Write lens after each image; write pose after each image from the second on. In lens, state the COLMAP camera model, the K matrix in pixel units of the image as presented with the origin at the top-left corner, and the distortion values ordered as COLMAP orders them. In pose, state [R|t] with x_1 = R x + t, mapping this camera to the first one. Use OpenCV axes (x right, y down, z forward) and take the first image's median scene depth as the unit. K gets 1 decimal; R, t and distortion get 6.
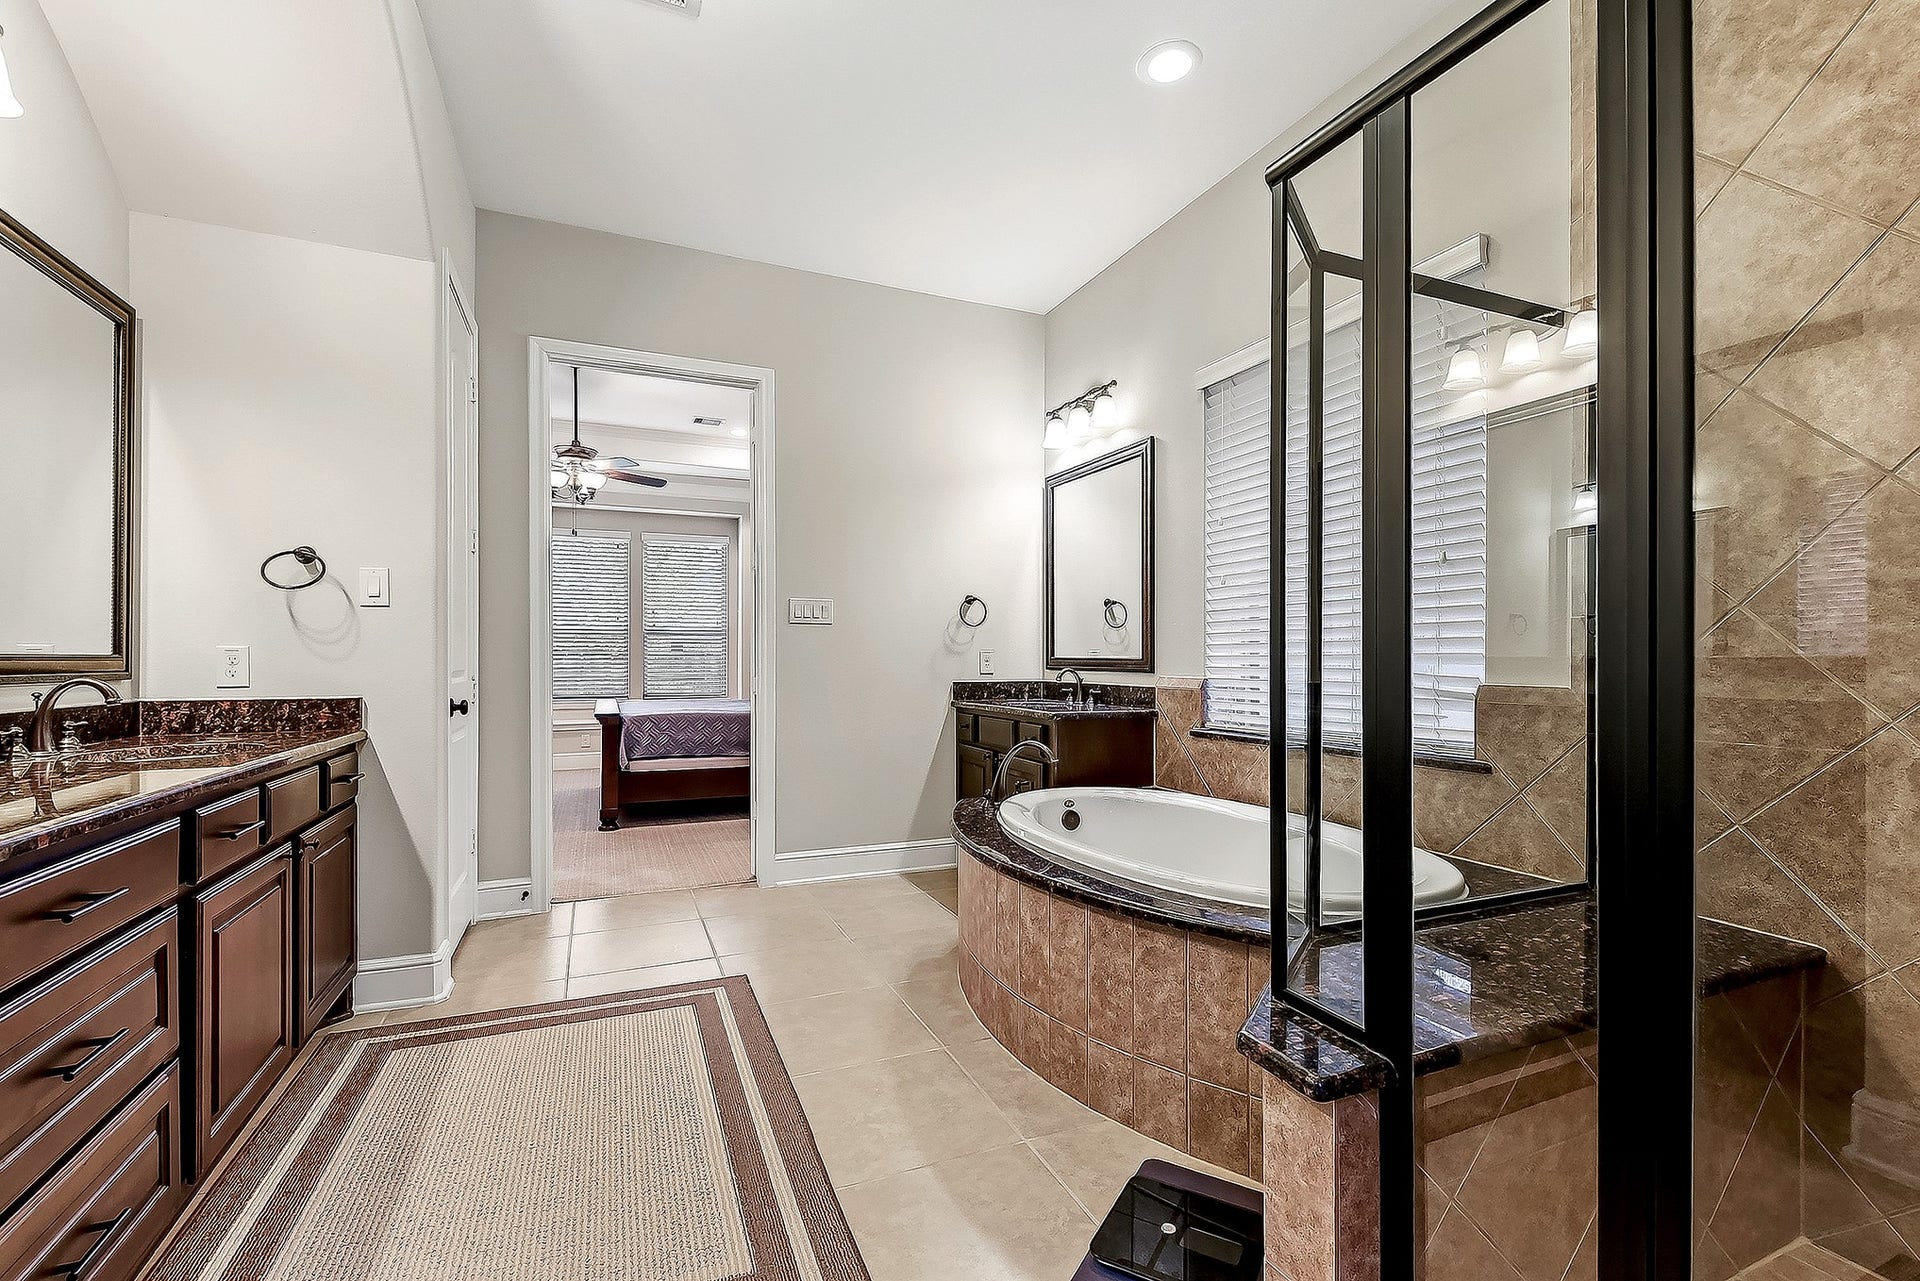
lens RADIAL K [[824.5, 0, 959.3], [0, 824.5, 652.1], [0, 0, 1]] dist [-0.000492, -0.000766]
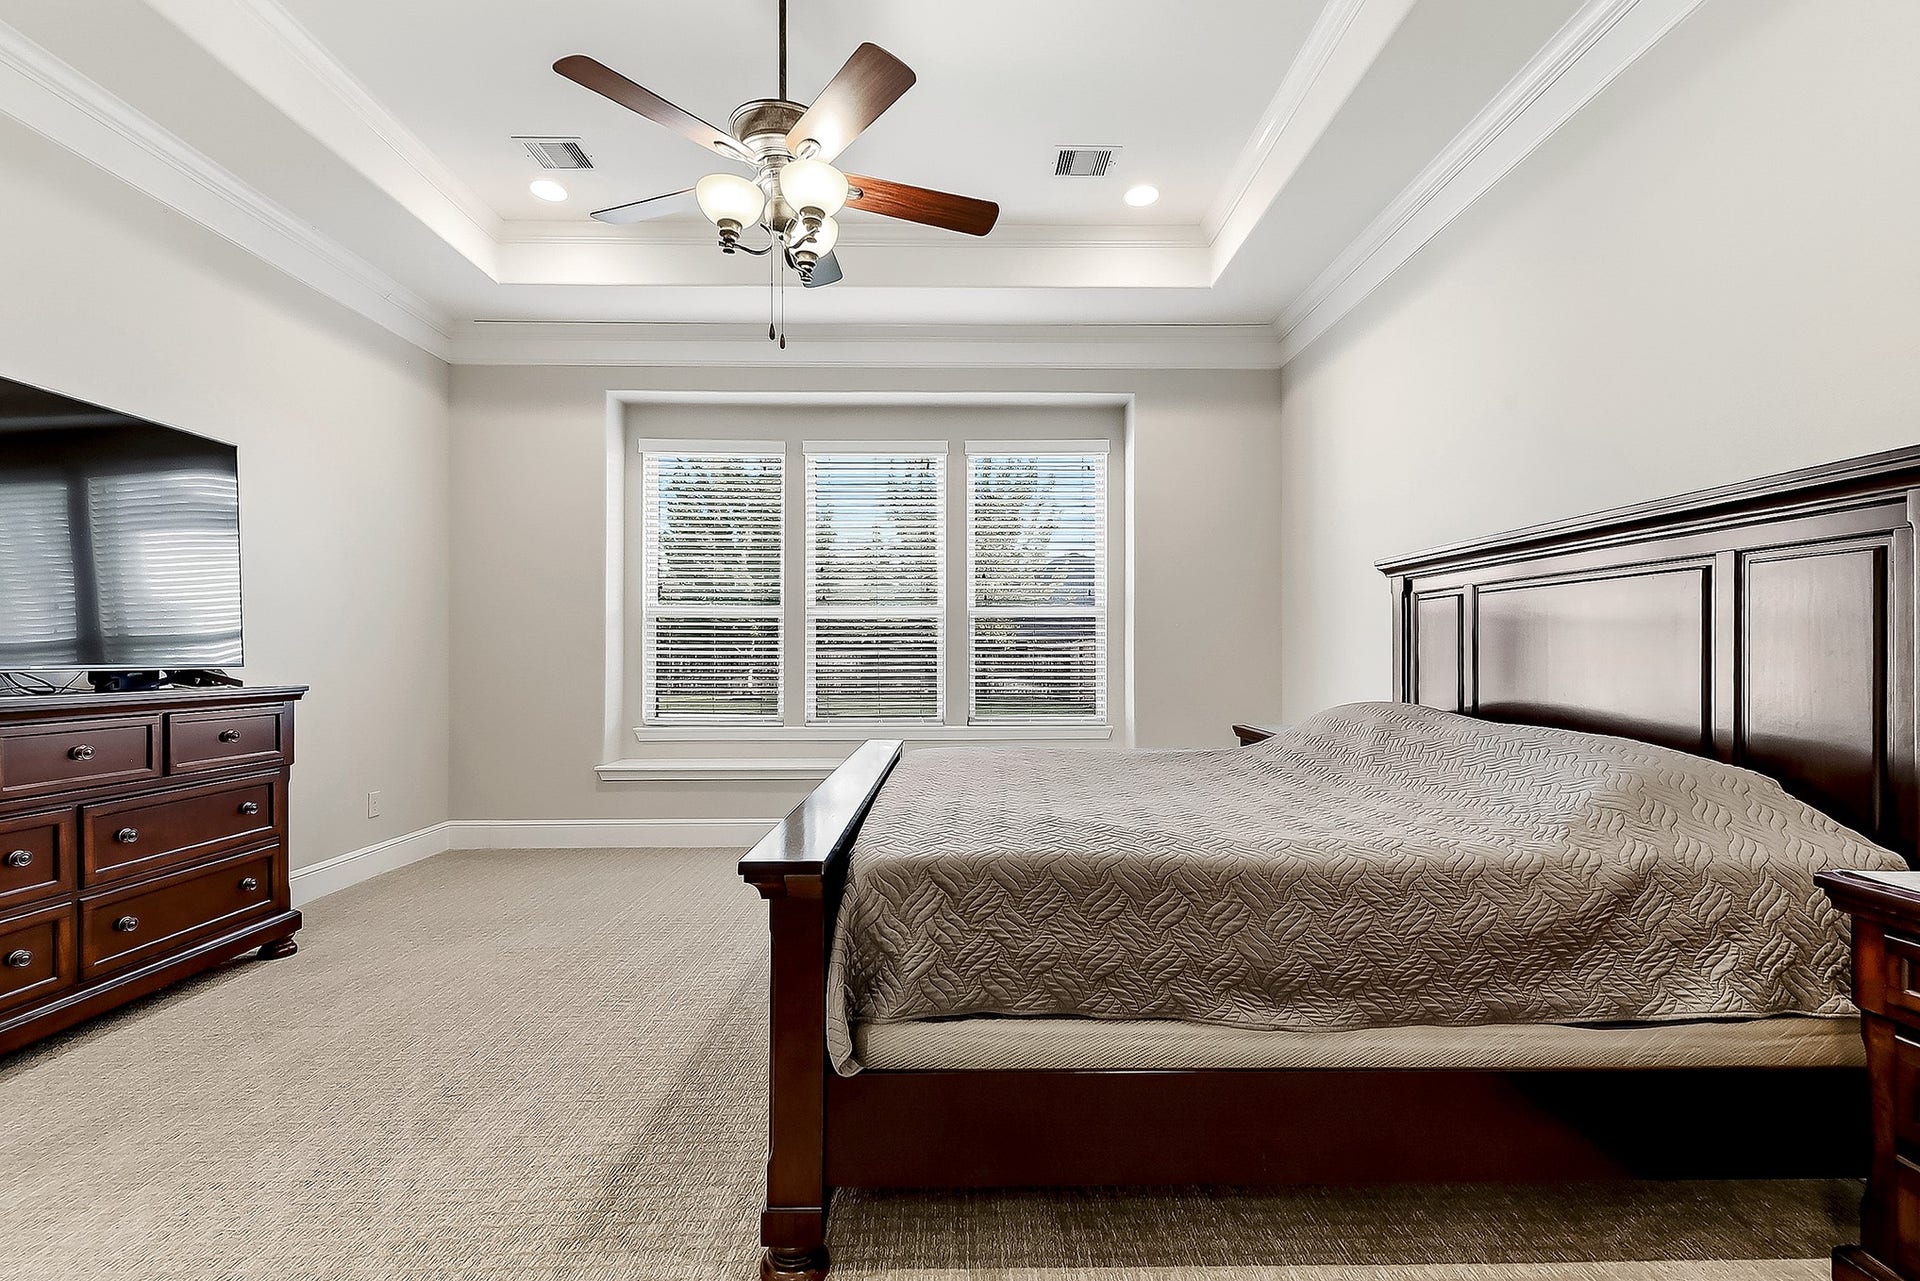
lens RADIAL K [[824.5, 0, 964.1], [0, 824.5, 643.6], [0, 0, 1]] dist [-0.000492, -0.000766]
pose [[0.920408, -0.001379, -0.390958, -0.256523], [0.001545, 0.999999, 0.000110, 0.001936], [0.390957, -0.000706, 0.920409, 0.746851]]
